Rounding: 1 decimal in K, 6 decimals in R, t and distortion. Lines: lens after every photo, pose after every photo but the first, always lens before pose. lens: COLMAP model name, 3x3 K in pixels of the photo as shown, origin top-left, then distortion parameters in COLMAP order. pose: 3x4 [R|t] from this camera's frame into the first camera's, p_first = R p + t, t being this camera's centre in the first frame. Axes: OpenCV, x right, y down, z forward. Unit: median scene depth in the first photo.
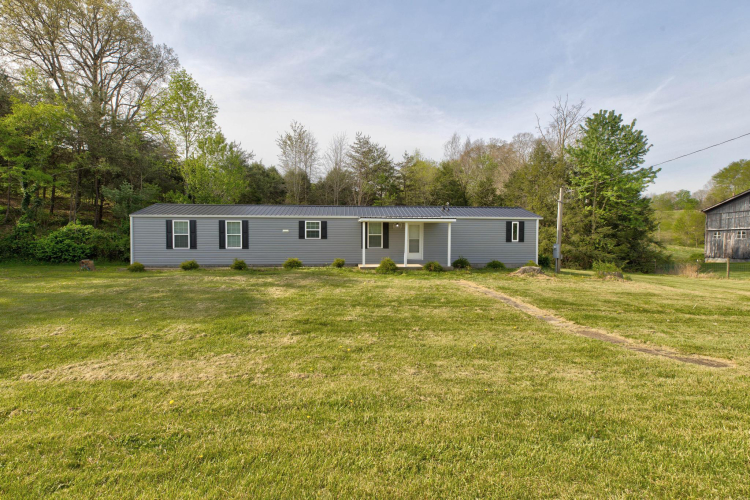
lens RADIAL K [[340.0, 0, 372.6], [0, 340.0, 245.7], [0, 0, 1]] dist [0.002755, 0.000090]
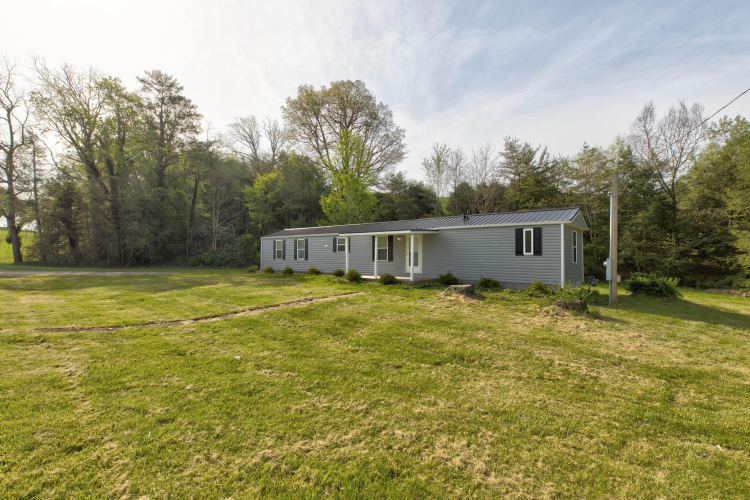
lens RADIAL K [[340.0, 0, 372.6], [0, 340.0, 245.7], [0, 0, 1]] dist [0.002755, 0.000090]
pose [[0.717581, -0.018413, -0.696231, 0.719209], [-0.013209, 0.999111, -0.040037, 0.002858], [0.696349, 0.037927, 0.716700, 0.224824]]
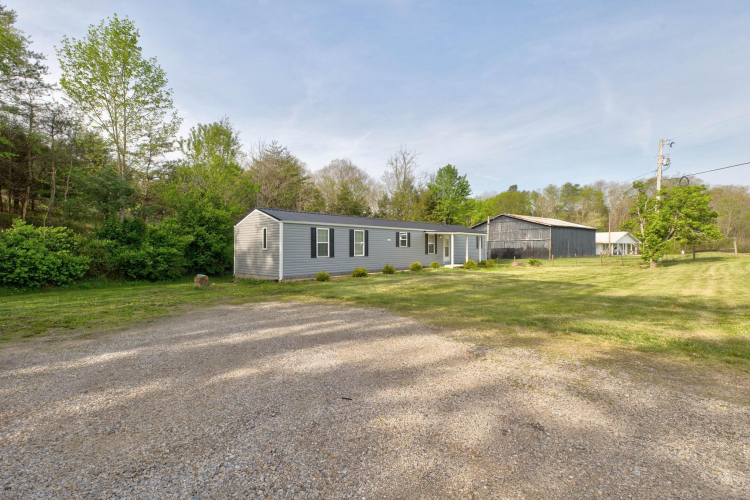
lens RADIAL K [[337.3, 0, 339.4], [0, 337.3, 248.7], [0, 0, 1]] dist [0.000771, 0.000082]
pose [[0.759311, -0.007542, 0.650684, -1.114362], [0.017724, 0.999802, -0.009095, -0.006609], [-0.650487, 0.018439, 0.759294, 0.235525]]
